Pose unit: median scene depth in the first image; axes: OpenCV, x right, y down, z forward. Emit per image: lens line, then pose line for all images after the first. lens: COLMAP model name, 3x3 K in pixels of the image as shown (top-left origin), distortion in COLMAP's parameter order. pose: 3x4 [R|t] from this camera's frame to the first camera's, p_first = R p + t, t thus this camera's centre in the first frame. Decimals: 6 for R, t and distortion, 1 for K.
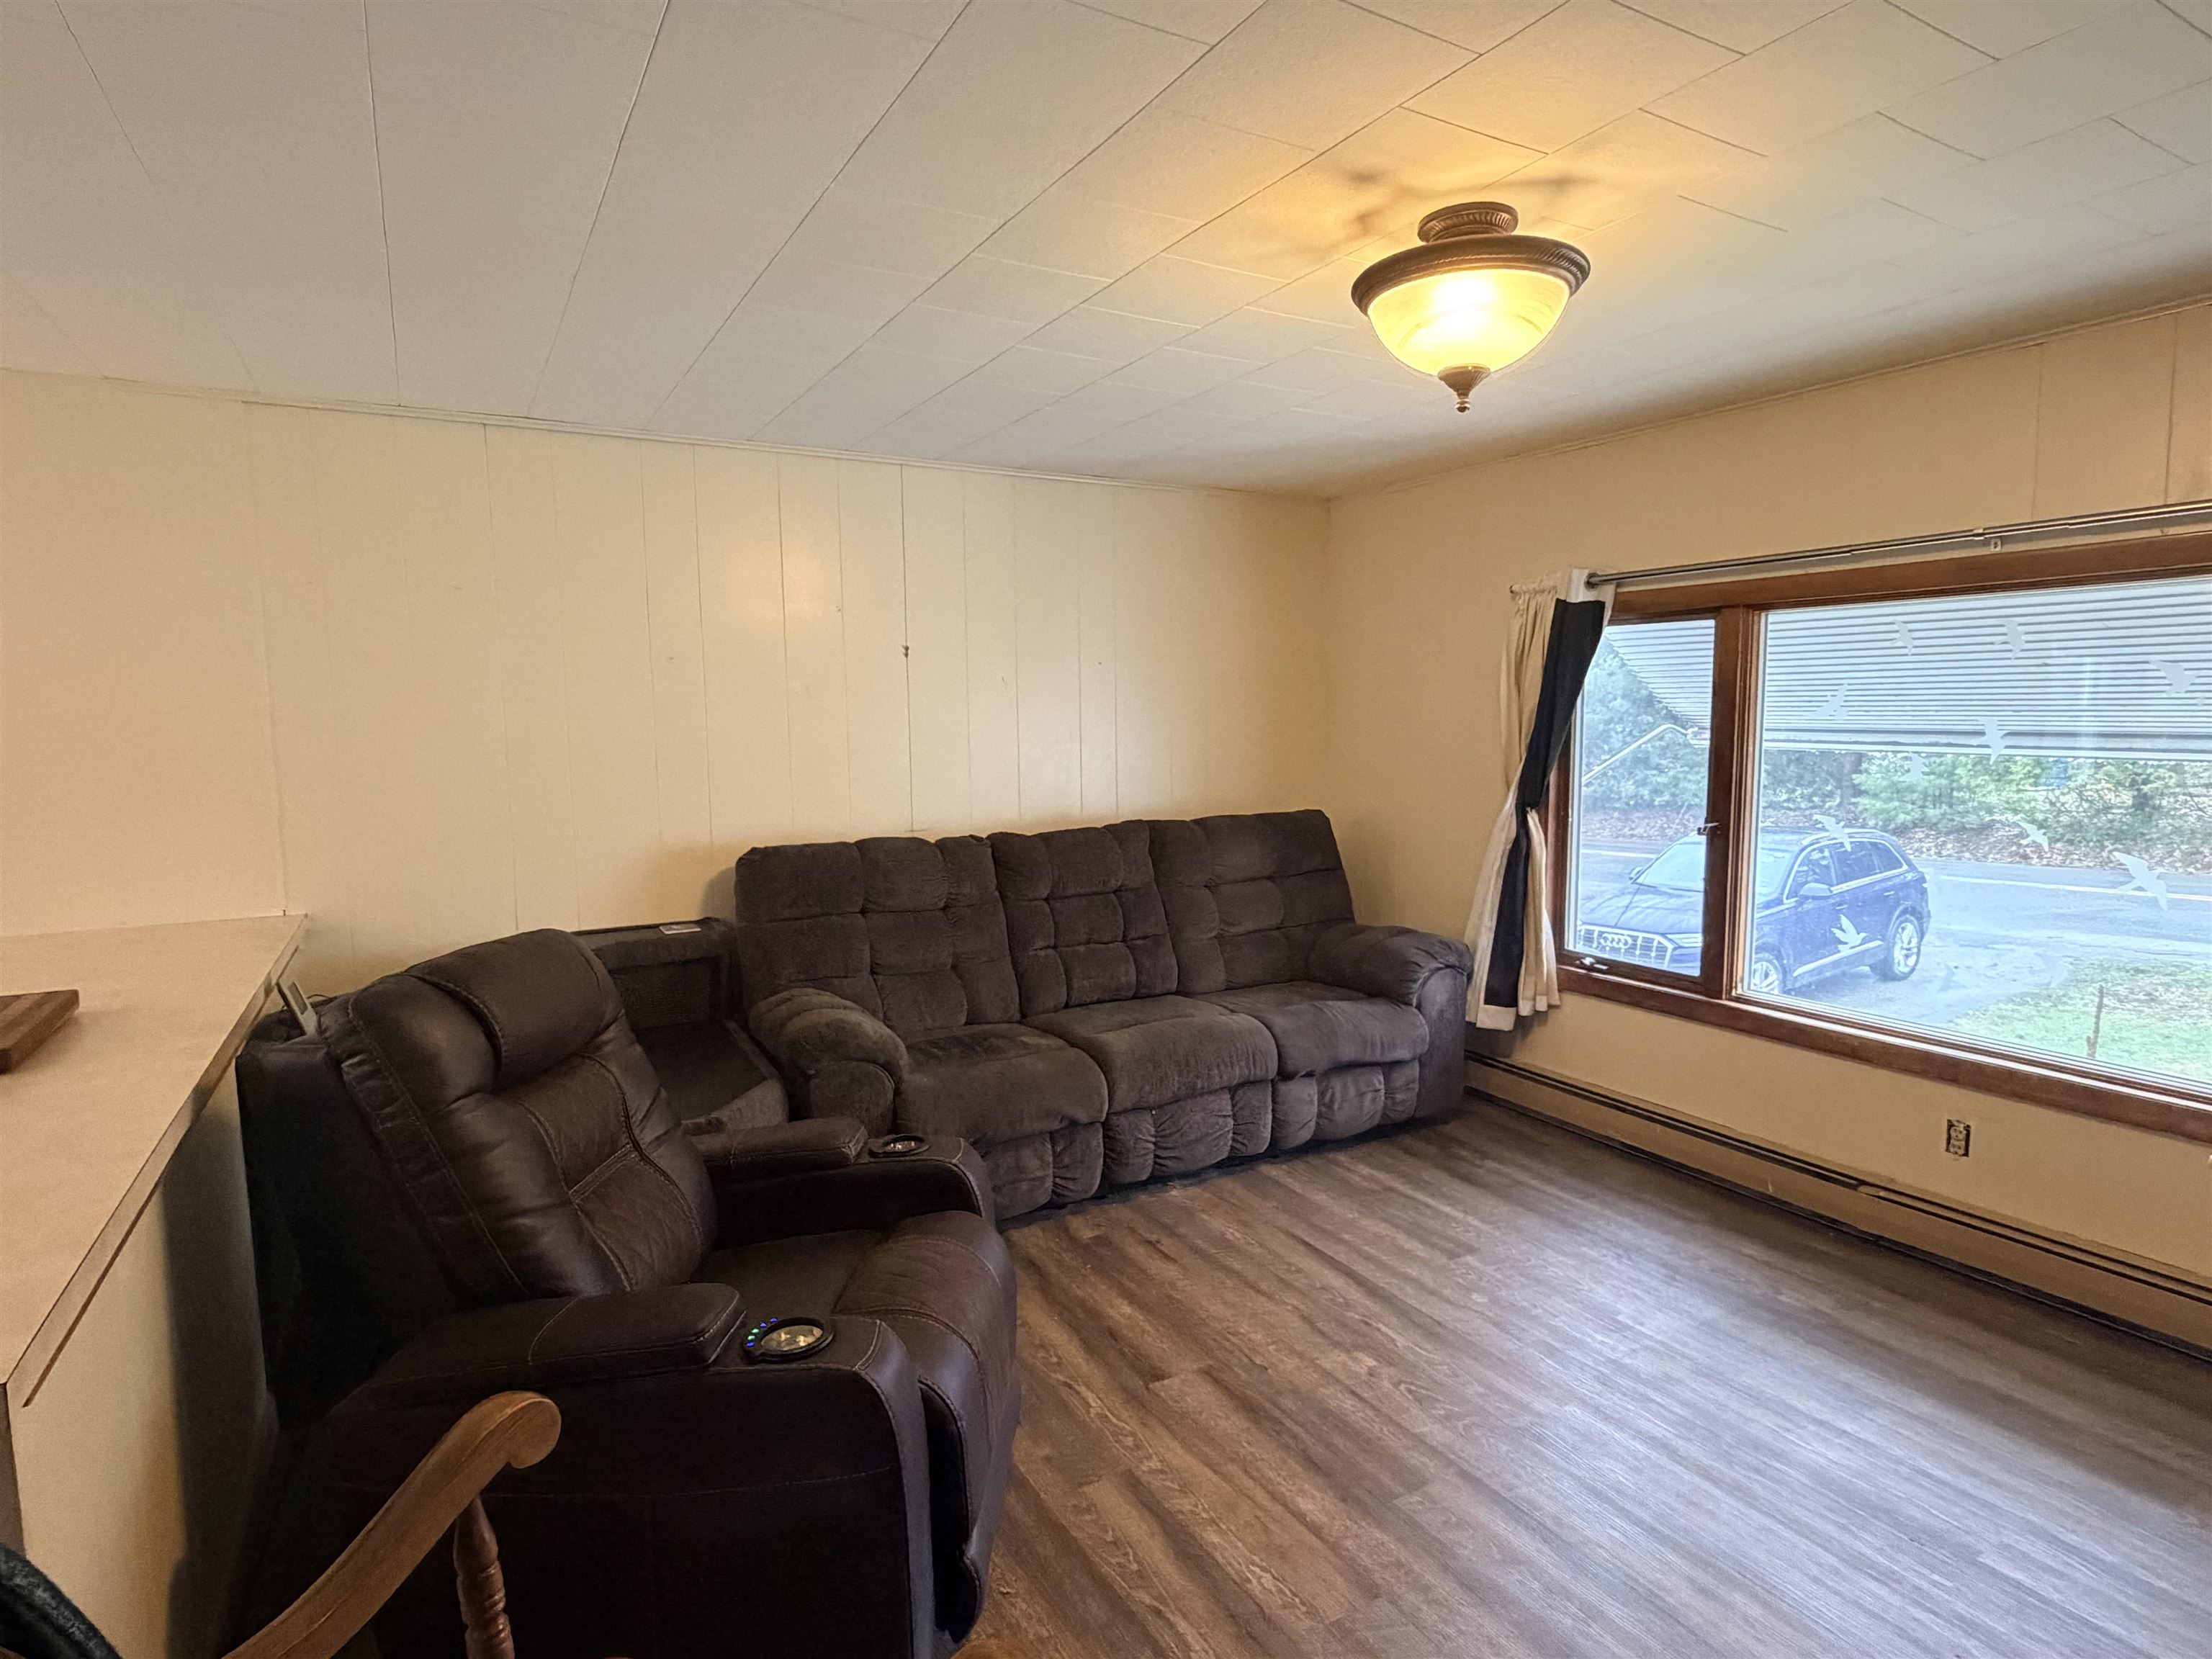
lens RADIAL K [[1185.5, 0, 1106.0], [0, 1185.5, 829.5], [0, 0, 1]] dist [-0.000130, -0.000430]
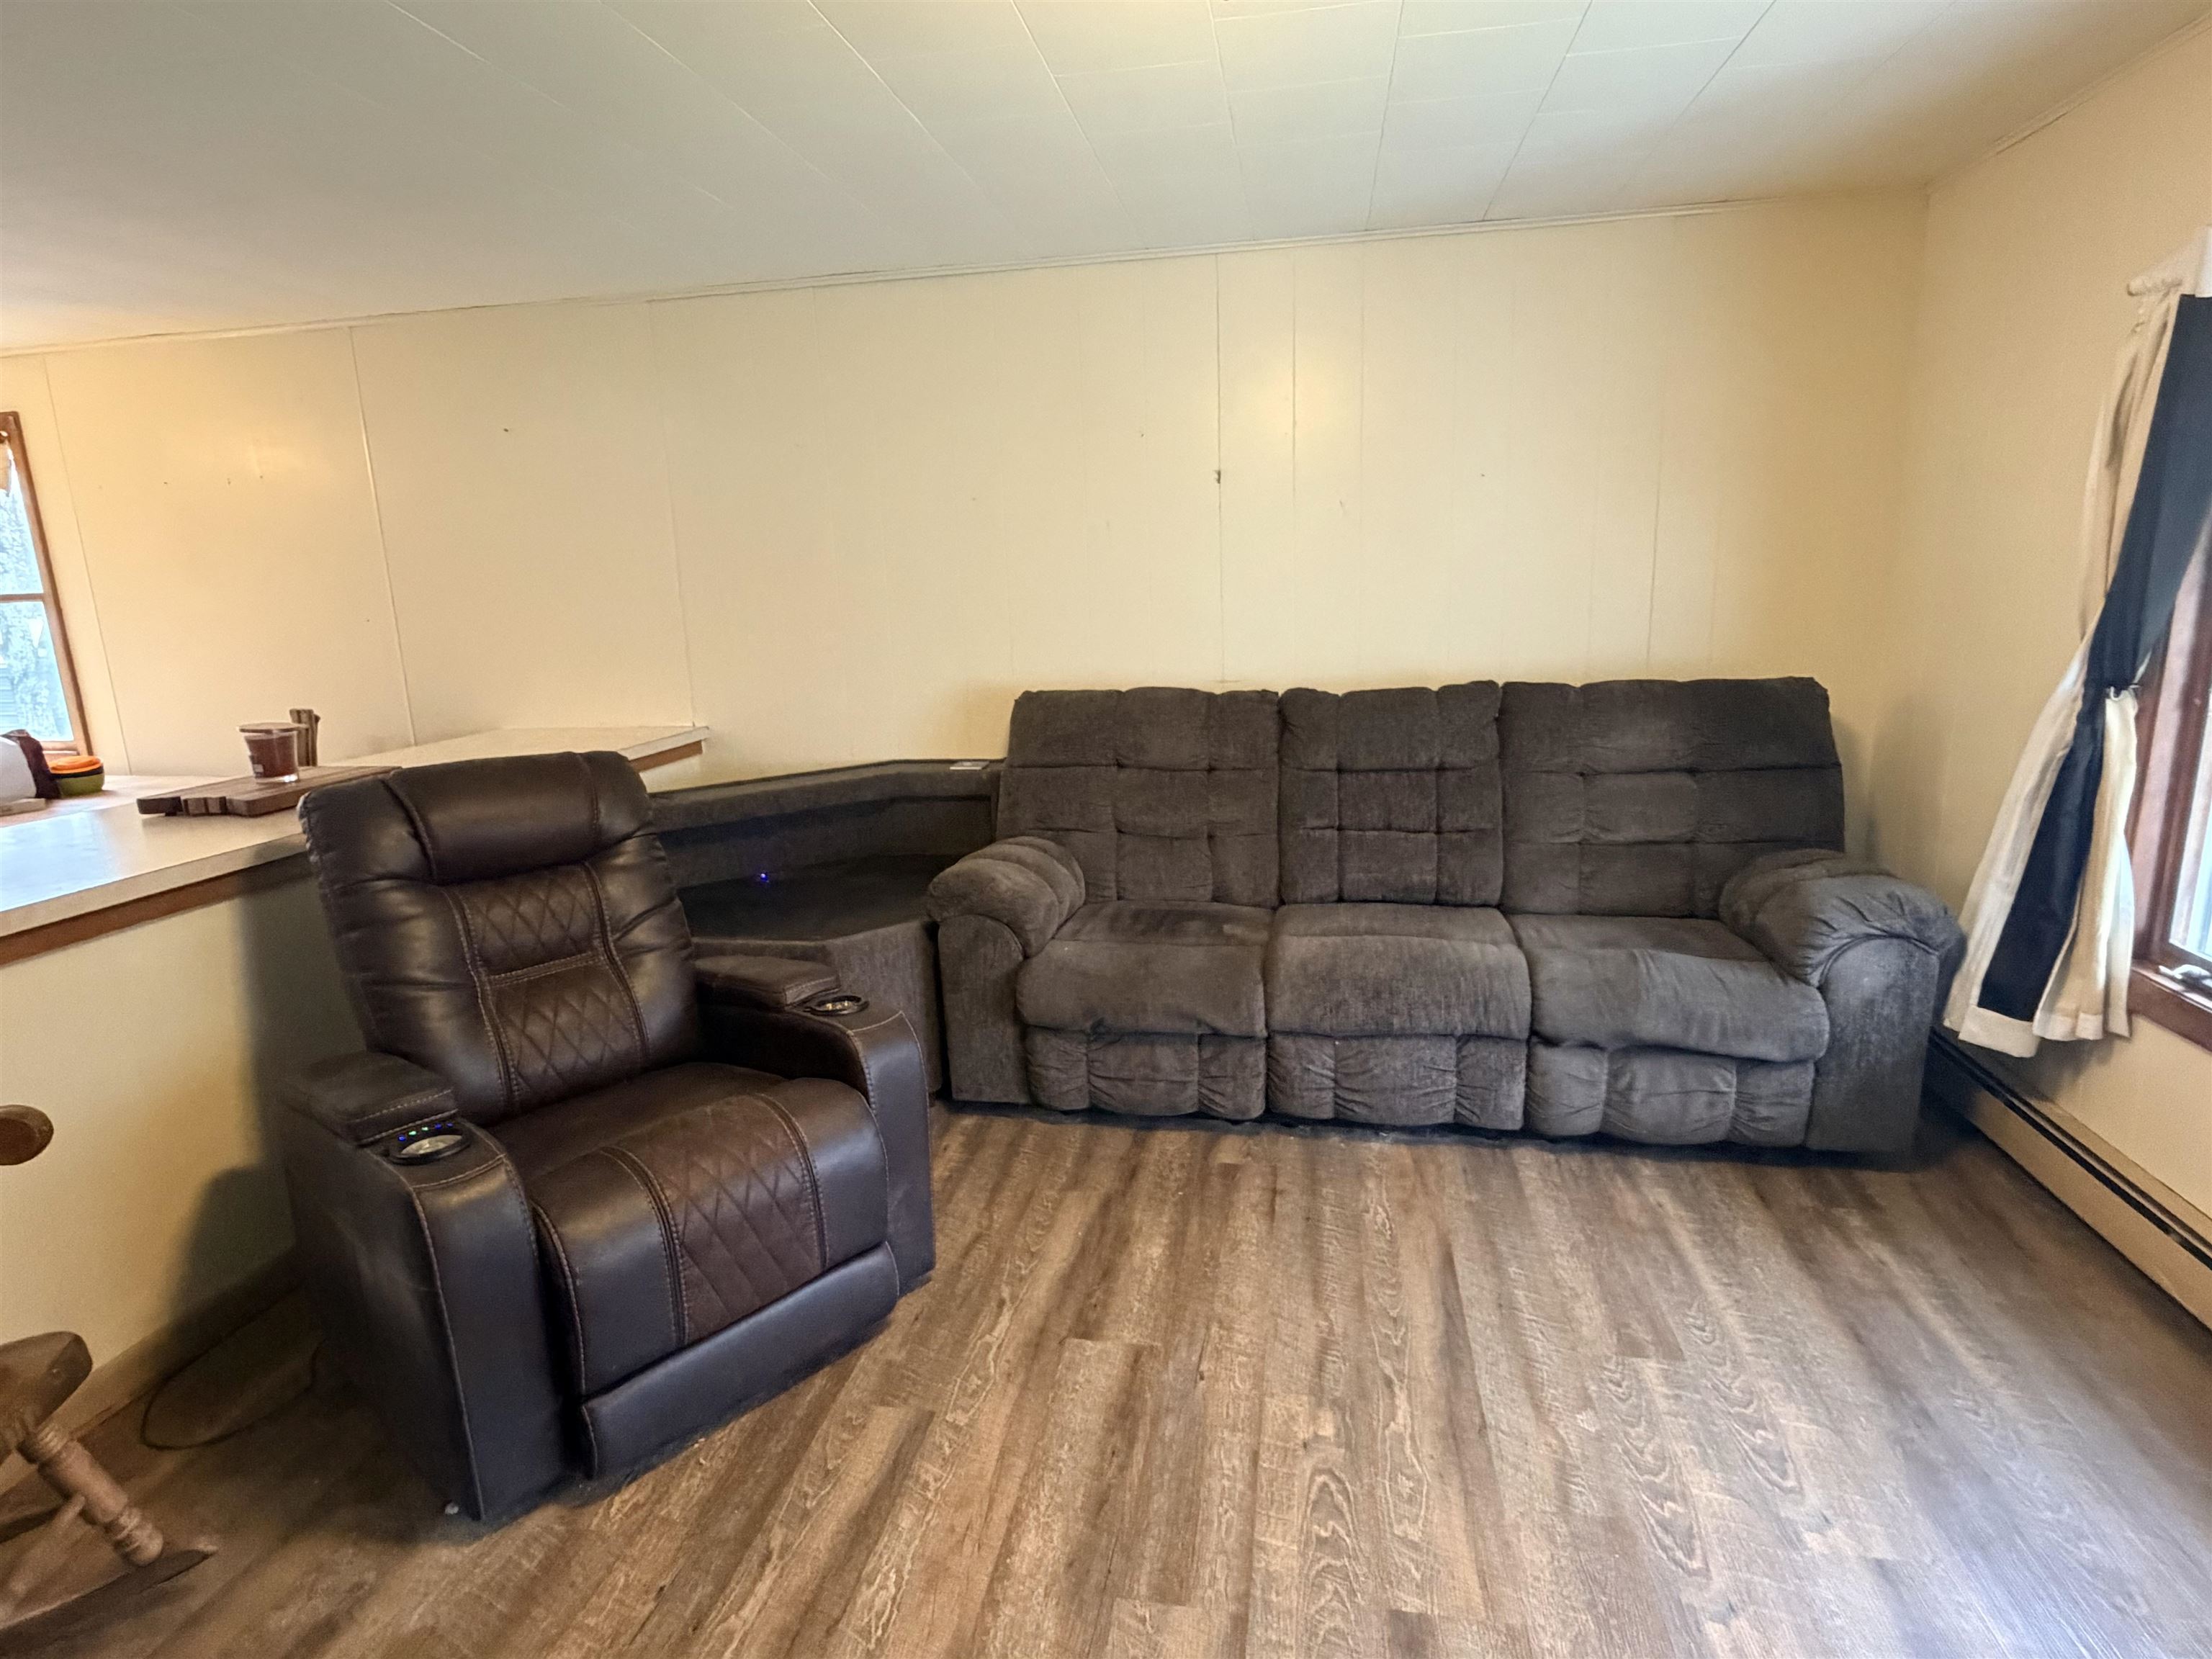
lens RADIAL K [[1185.5, 0, 1106.0], [0, 1185.5, 829.5], [0, 0, 1]] dist [-0.000130, -0.000430]
pose [[0.764155, 0.123841, -0.633033, 0.388310], [-0.039437, 0.988530, 0.145782, -0.017026], [0.643827, -0.086435, 0.760274, 0.274044]]
